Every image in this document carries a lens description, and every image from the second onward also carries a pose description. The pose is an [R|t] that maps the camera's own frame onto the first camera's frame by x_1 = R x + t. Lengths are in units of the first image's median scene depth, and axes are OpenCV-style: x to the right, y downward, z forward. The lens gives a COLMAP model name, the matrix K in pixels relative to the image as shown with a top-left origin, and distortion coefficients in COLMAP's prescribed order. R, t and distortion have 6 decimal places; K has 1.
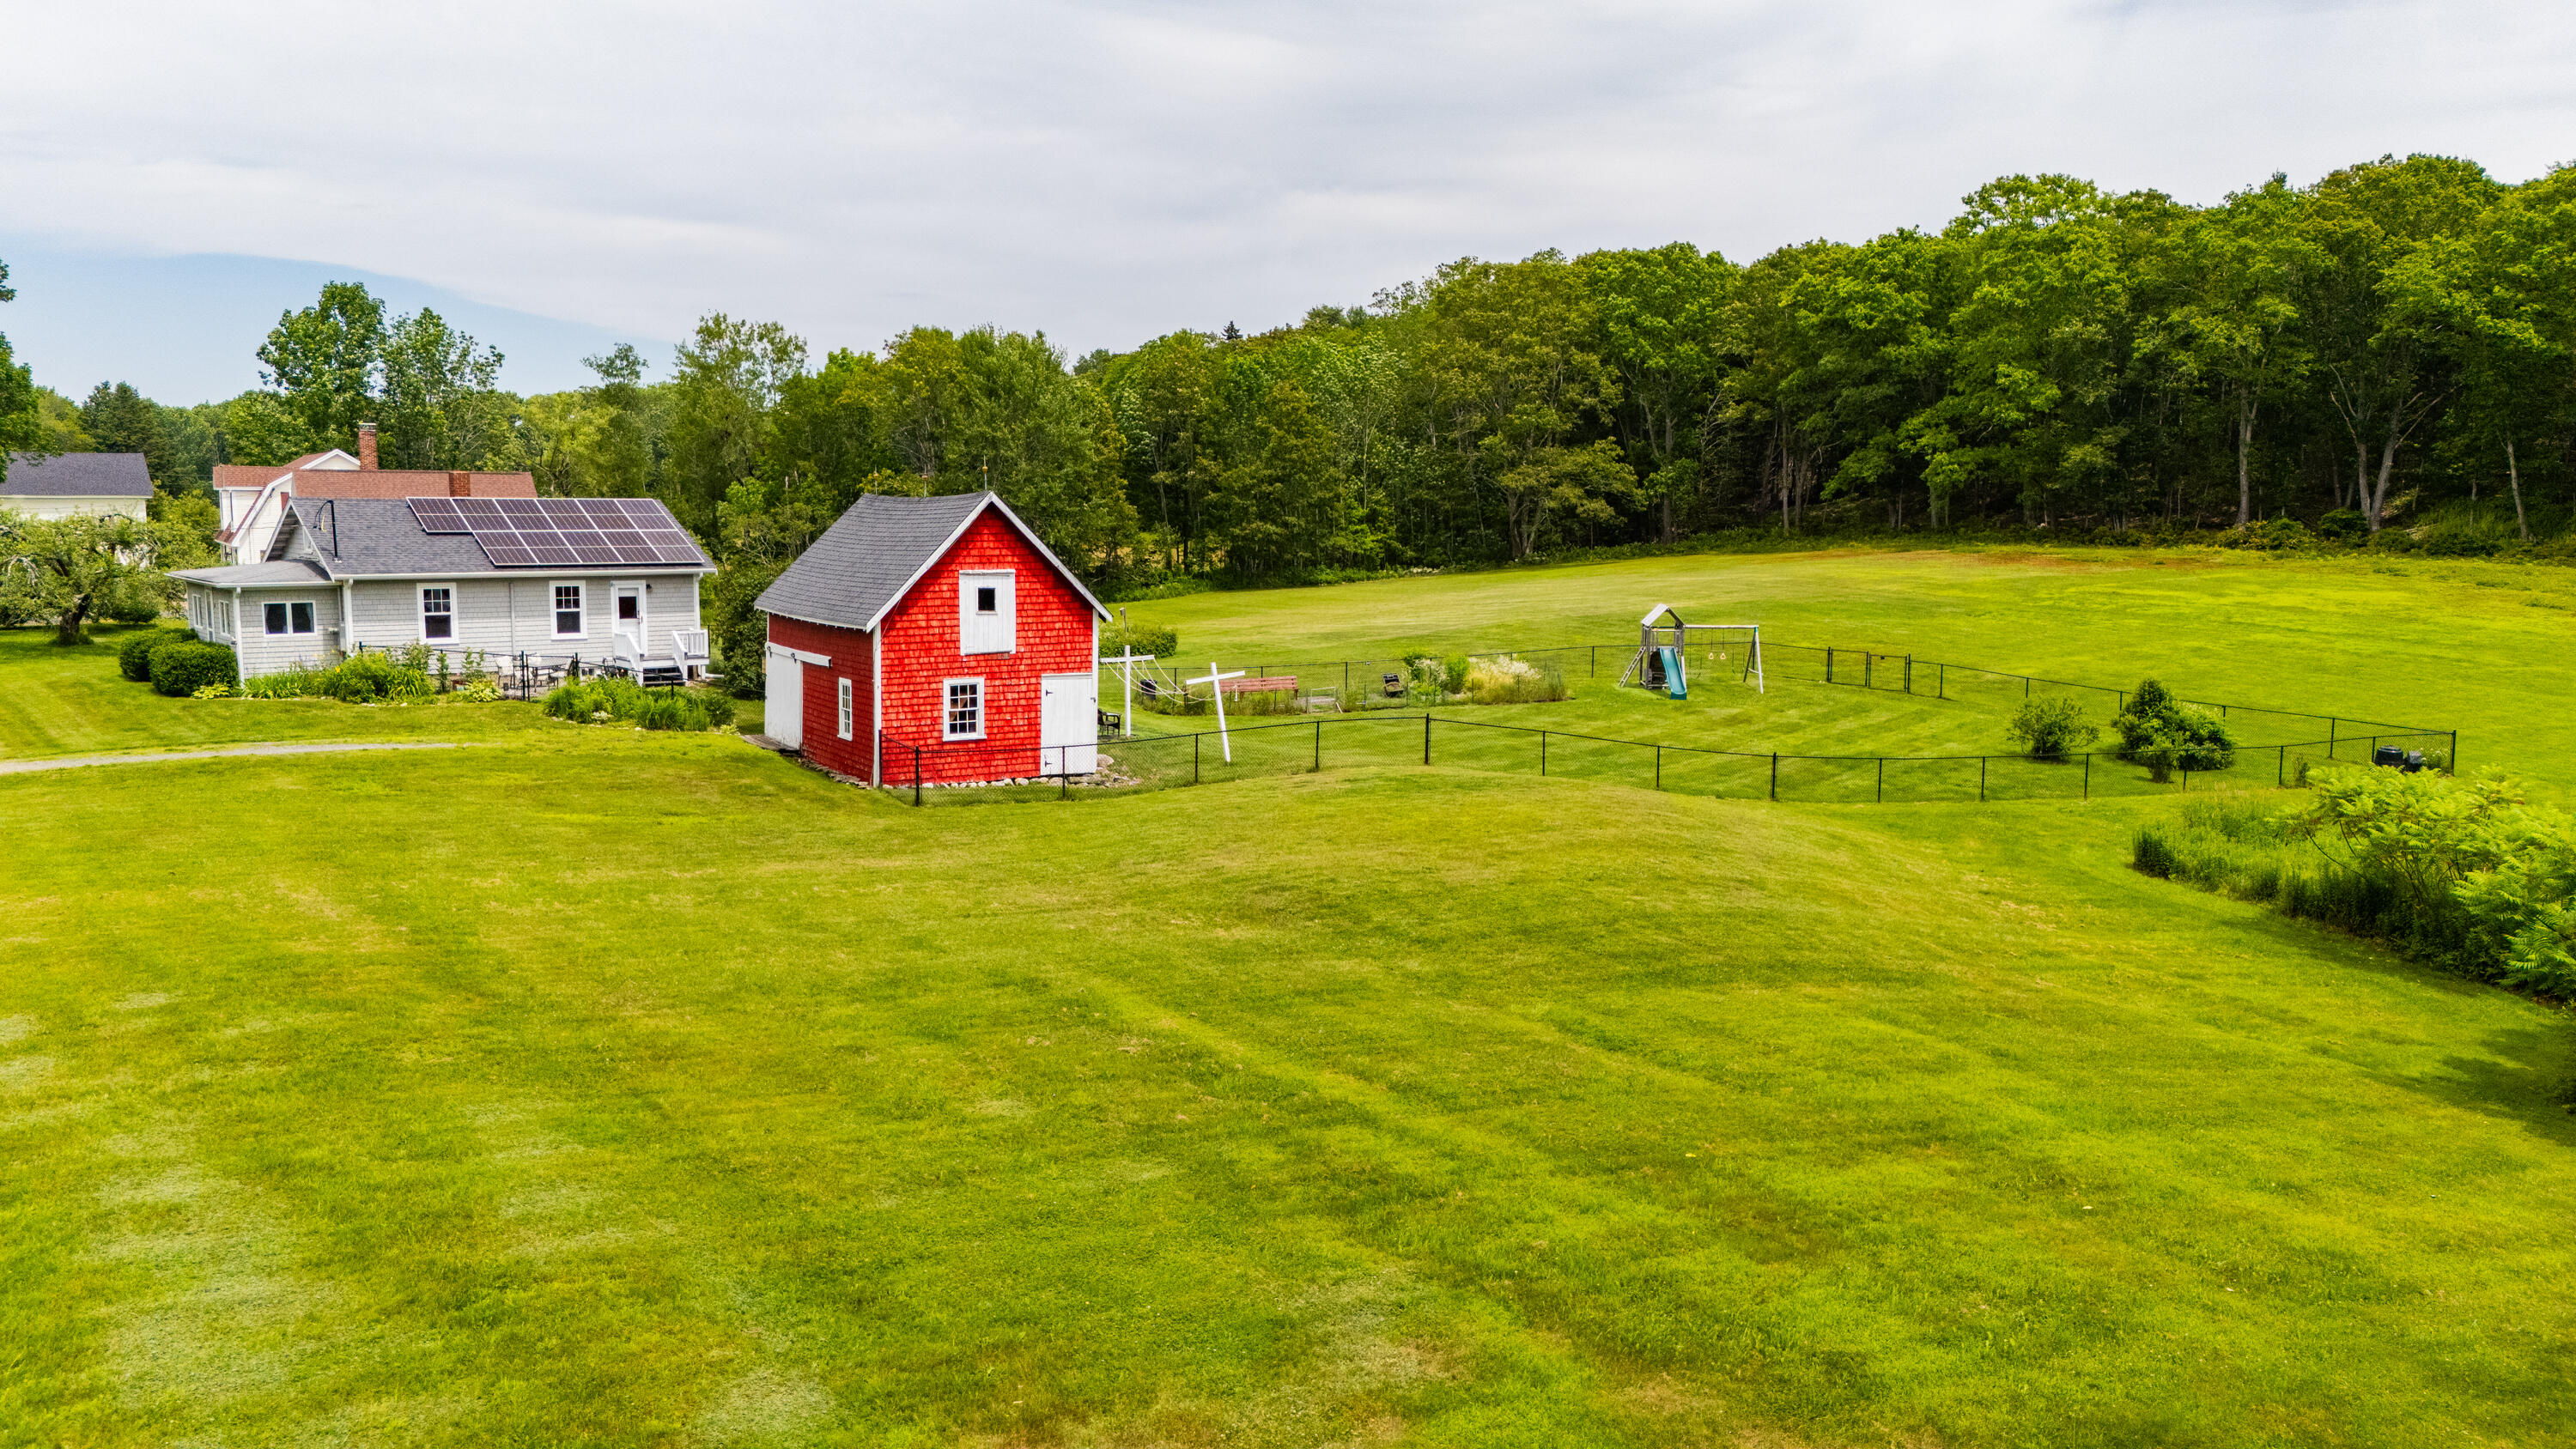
lens RADIAL K [[1865.7, 0, 1347.4], [0, 1865.7, 722.5], [0, 0, 1]] dist [0.094641, -0.098617]
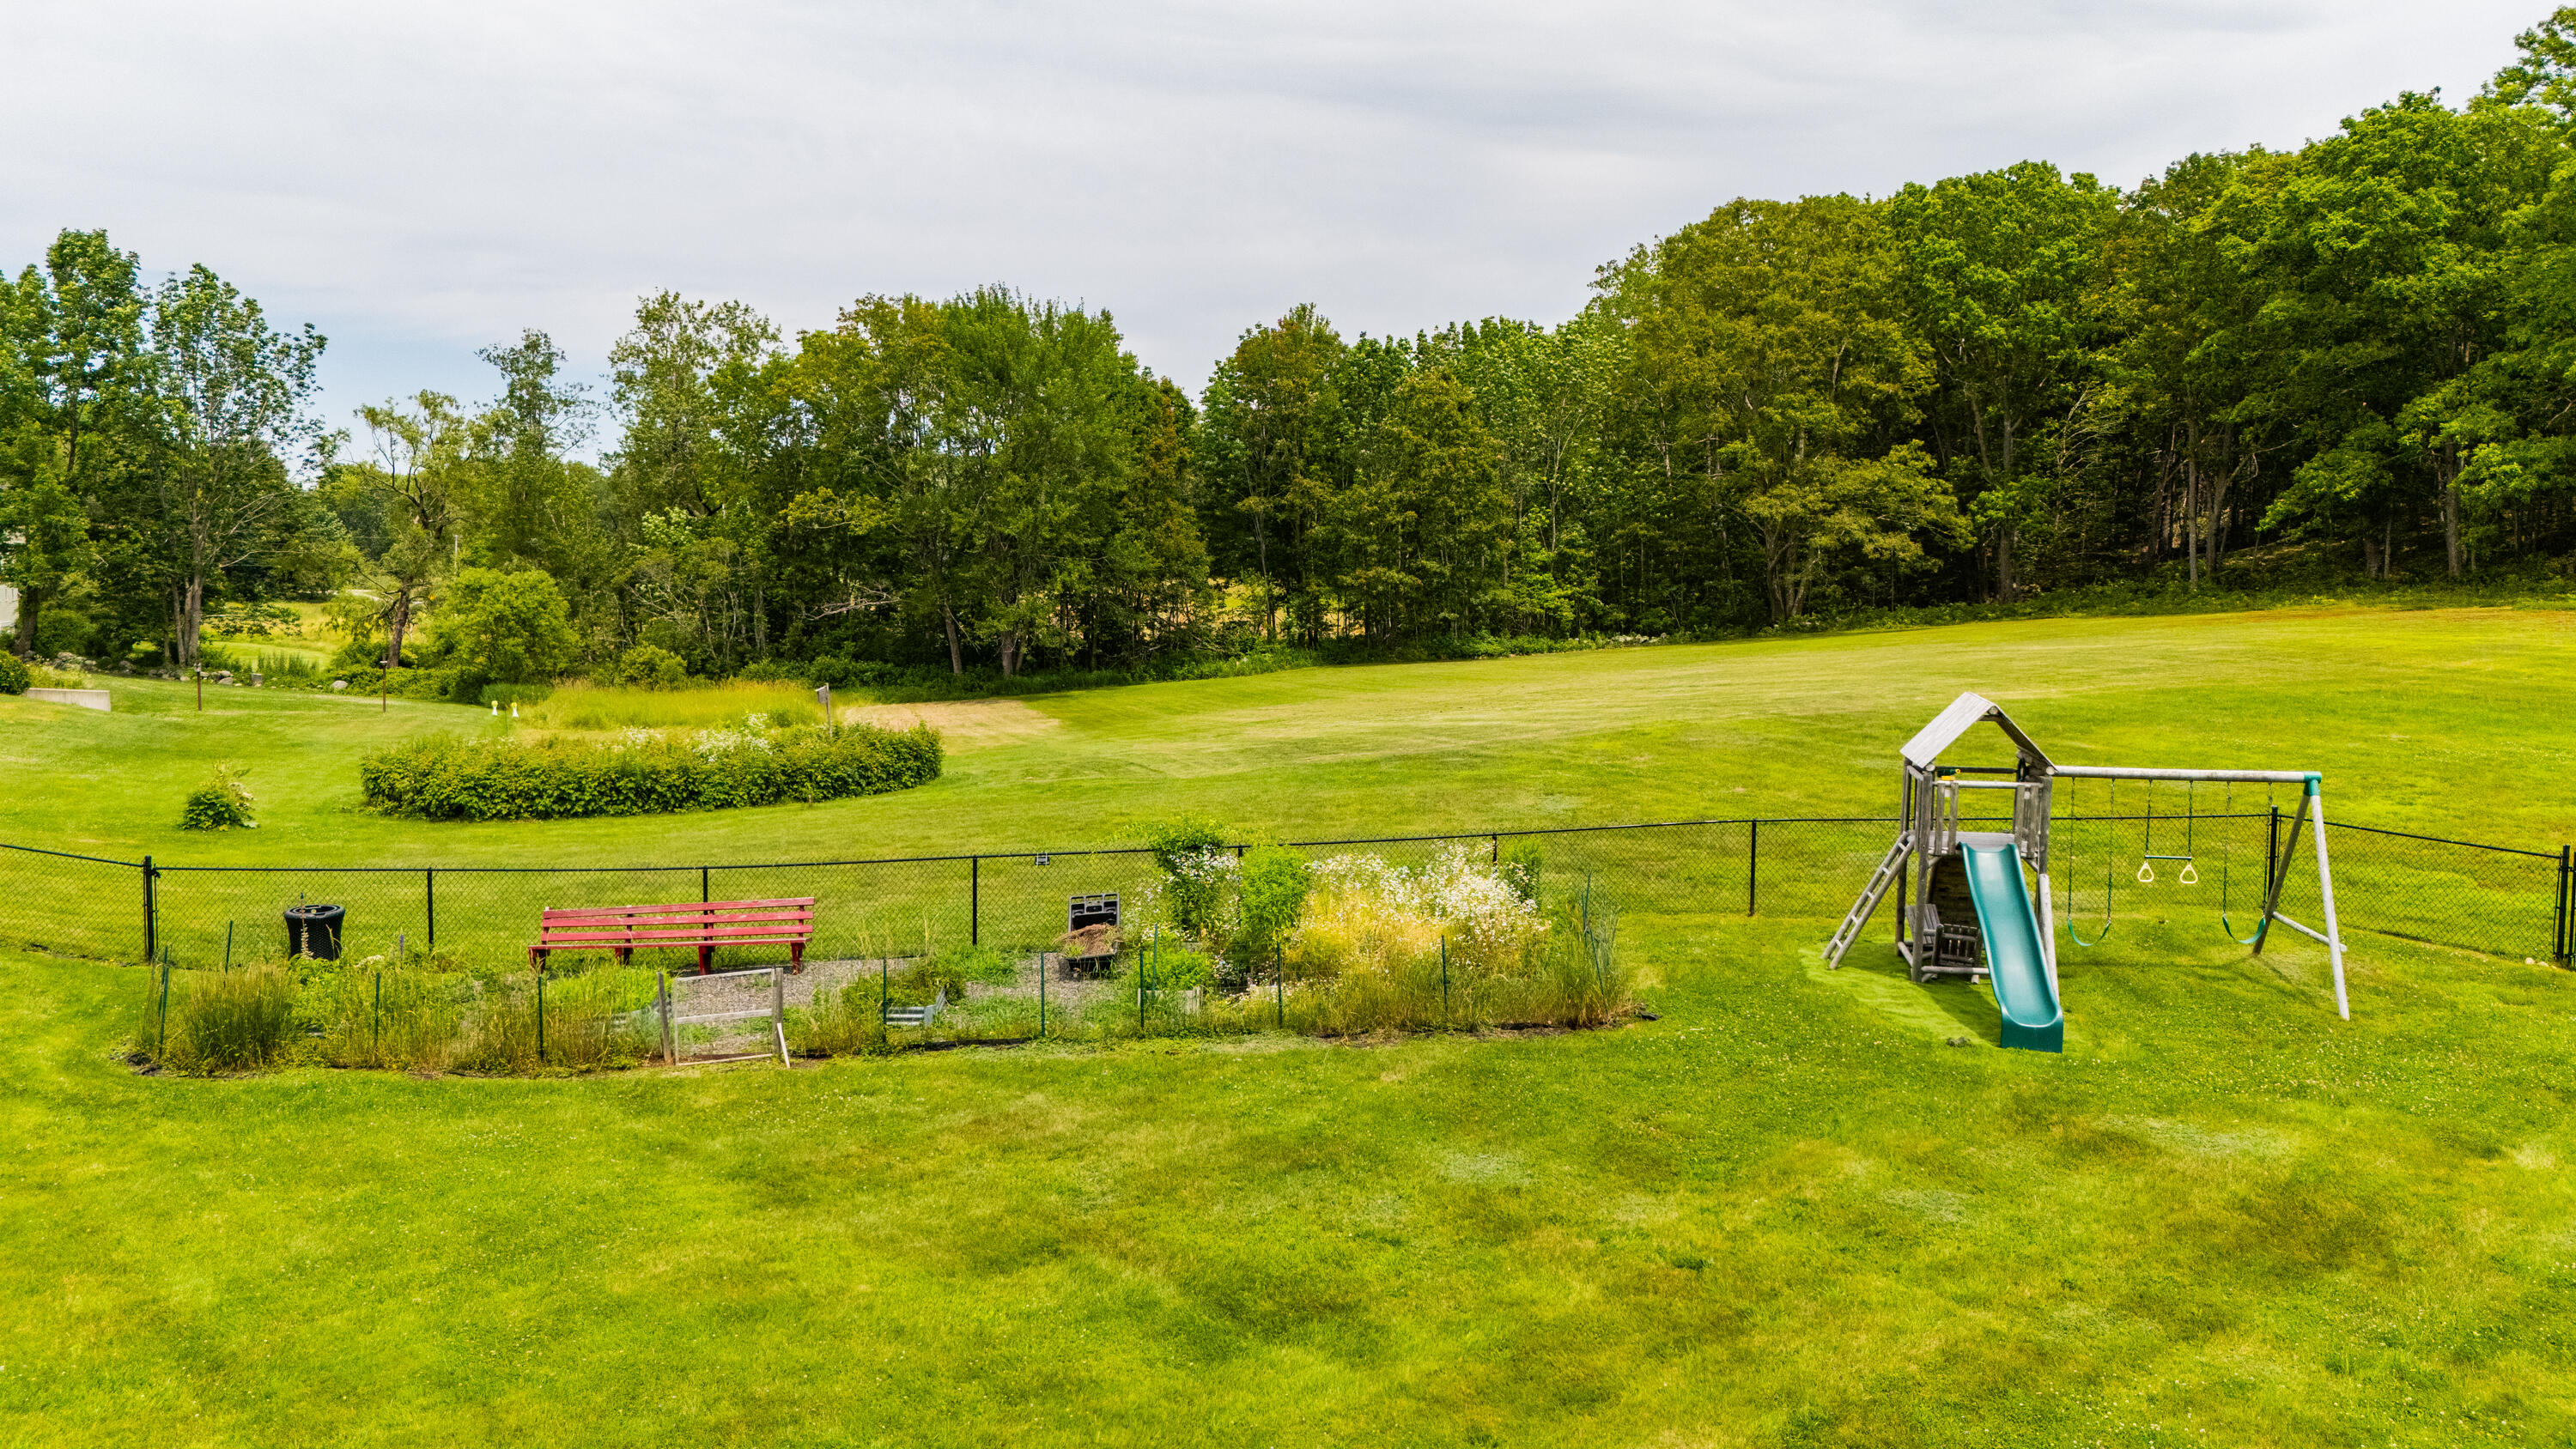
lens RADIAL K [[1845.9, 0, 1342.7], [0, 1845.9, 734.1], [0, 0, 1]] dist [0.073620, -0.071588]
pose [[0.984754, 0.013971, -0.173391, 0.056158], [-0.020396, 0.999167, -0.035332, -0.020658], [0.172754, 0.038330, 0.984219, 0.321144]]
